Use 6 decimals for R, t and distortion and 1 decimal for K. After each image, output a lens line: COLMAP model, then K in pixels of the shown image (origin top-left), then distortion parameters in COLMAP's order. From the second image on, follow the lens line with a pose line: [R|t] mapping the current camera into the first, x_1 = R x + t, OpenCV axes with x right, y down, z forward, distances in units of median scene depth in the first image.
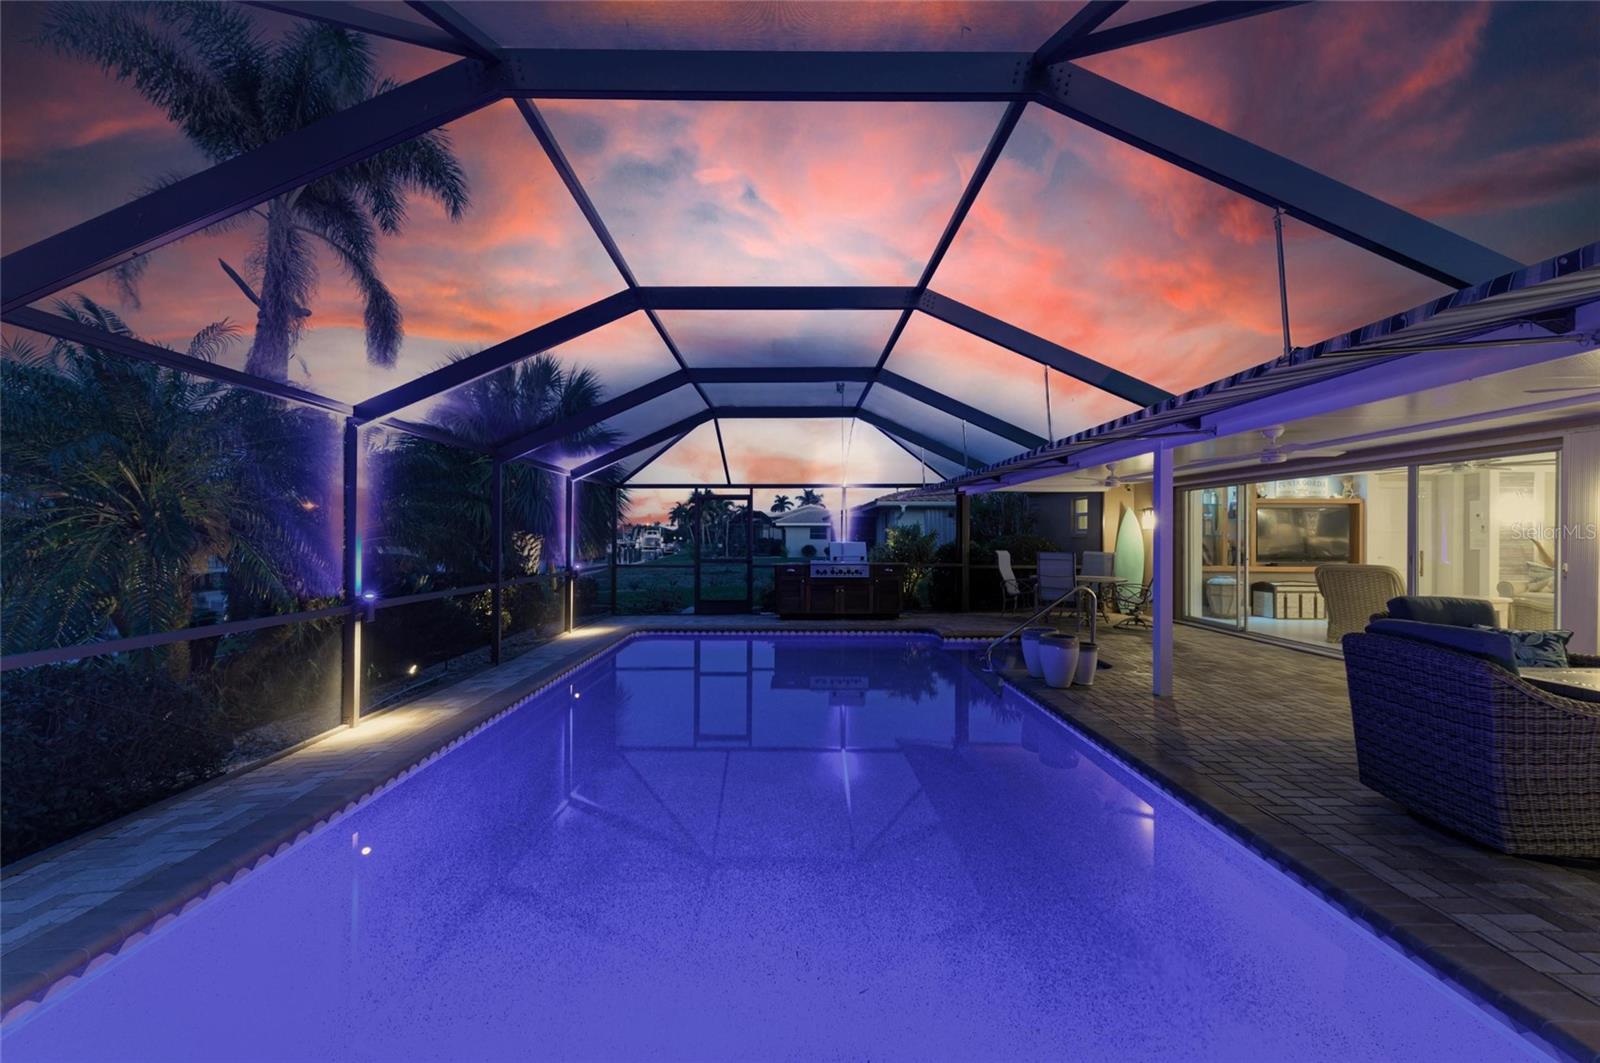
lens RADIAL K [[623.5, 0, 800.0], [0, 623.5, 531.5], [0, 0, 1]] dist [0.000782, -0.000084]
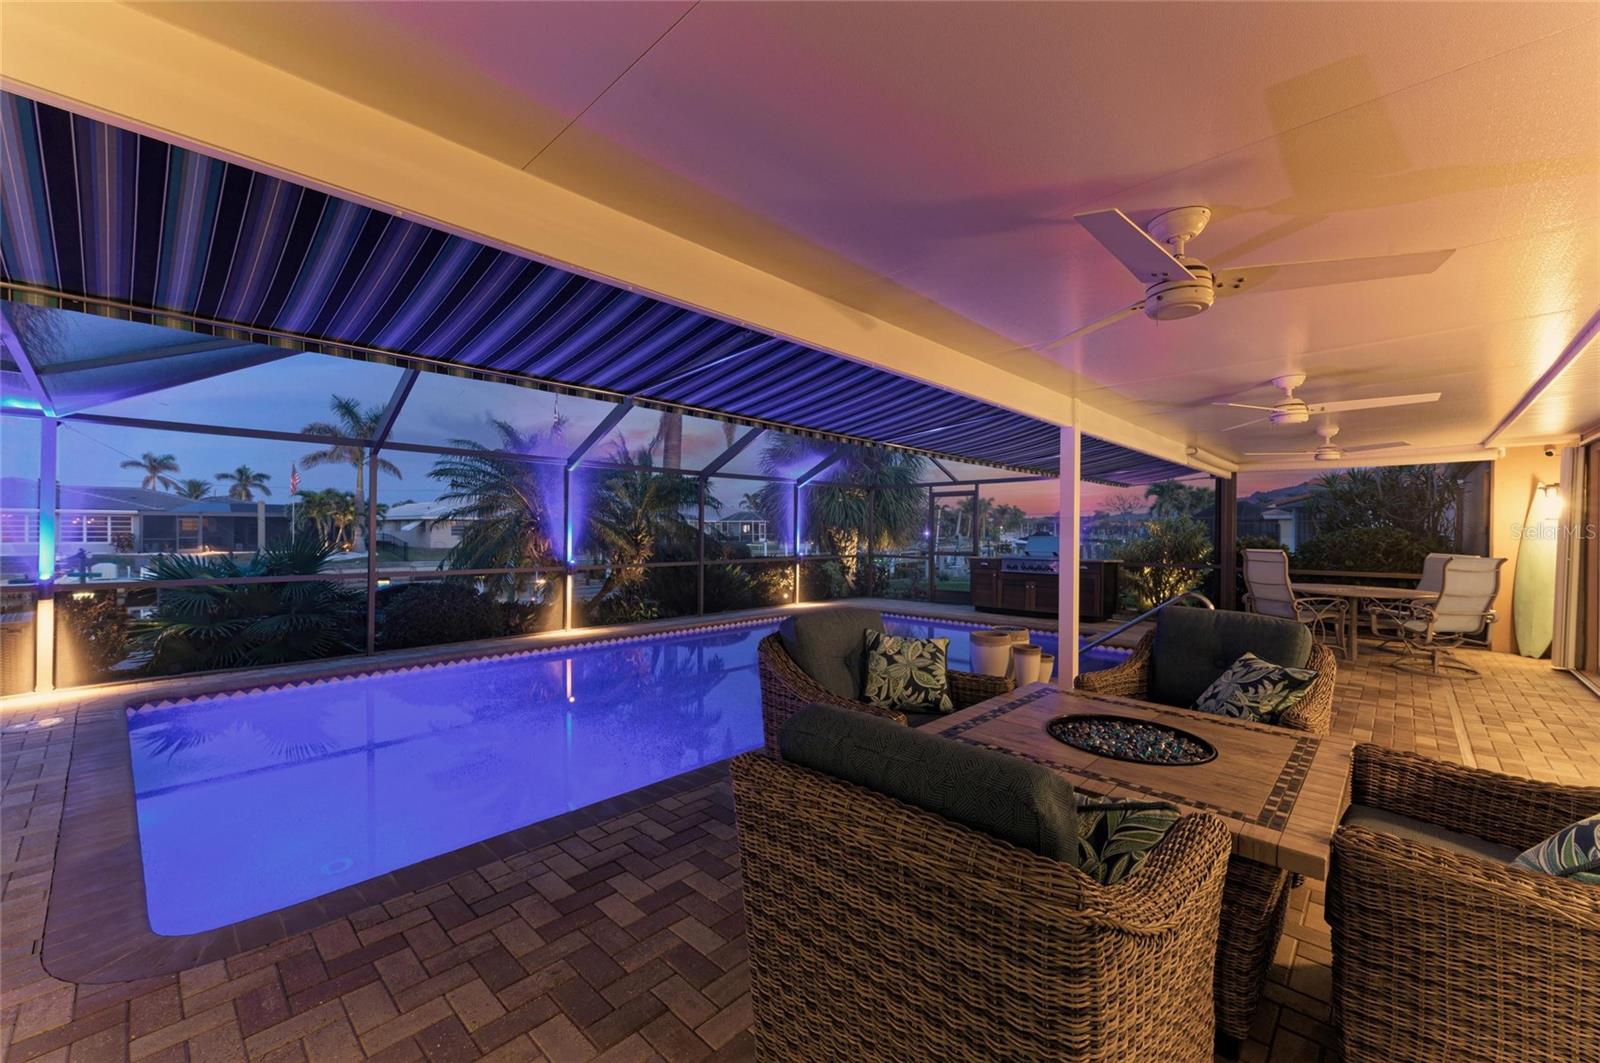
lens RADIAL K [[623.5, 0, 800.0], [0, 623.5, 531.5], [0, 0, 1]] dist [0.000782, -0.000084]
pose [[0.713782, 0.002856, -0.700362, 0.485119], [0.005238, 0.999942, 0.009415, -0.001961], [0.700348, -0.010389, 0.713726, 0.061562]]
